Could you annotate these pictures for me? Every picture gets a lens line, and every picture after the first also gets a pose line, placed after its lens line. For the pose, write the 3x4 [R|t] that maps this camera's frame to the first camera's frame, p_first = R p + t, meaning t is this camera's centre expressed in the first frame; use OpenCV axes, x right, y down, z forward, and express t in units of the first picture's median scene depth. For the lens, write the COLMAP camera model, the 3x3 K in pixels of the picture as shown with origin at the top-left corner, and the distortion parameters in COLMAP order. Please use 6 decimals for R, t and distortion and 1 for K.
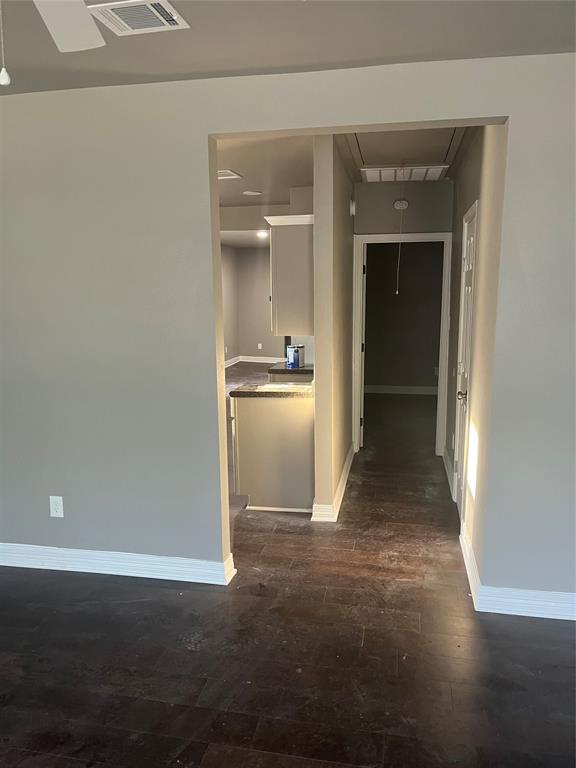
lens RADIAL K [[599.3, 0, 288.0], [0, 599.3, 384.0], [0, 0, 1]] dist [-0.004636, -0.002576]
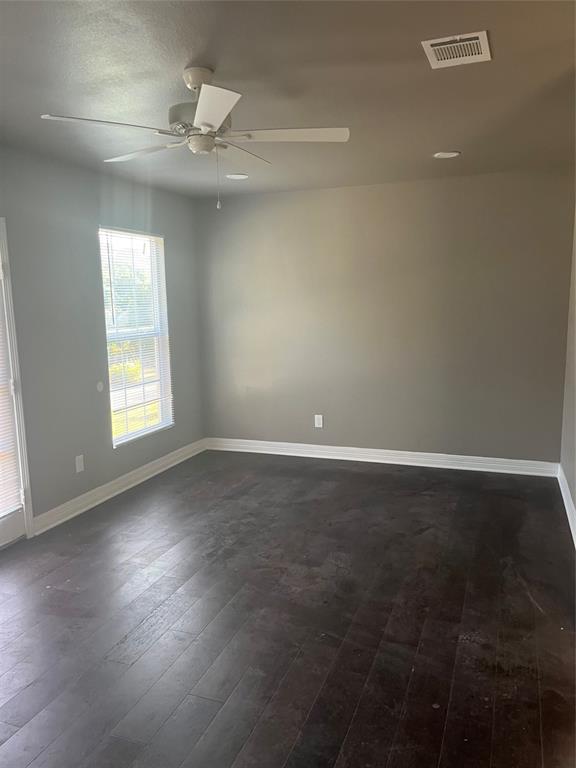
lens RADIAL K [[599.3, 0, 288.0], [0, 599.3, 384.0], [0, 0, 1]] dist [-0.004636, -0.002576]
pose [[-0.161918, 0.161689, -0.973468, 0.907446], [-0.155438, 0.969991, 0.186966, -0.140571], [0.974485, 0.181587, -0.131926, 0.848253]]
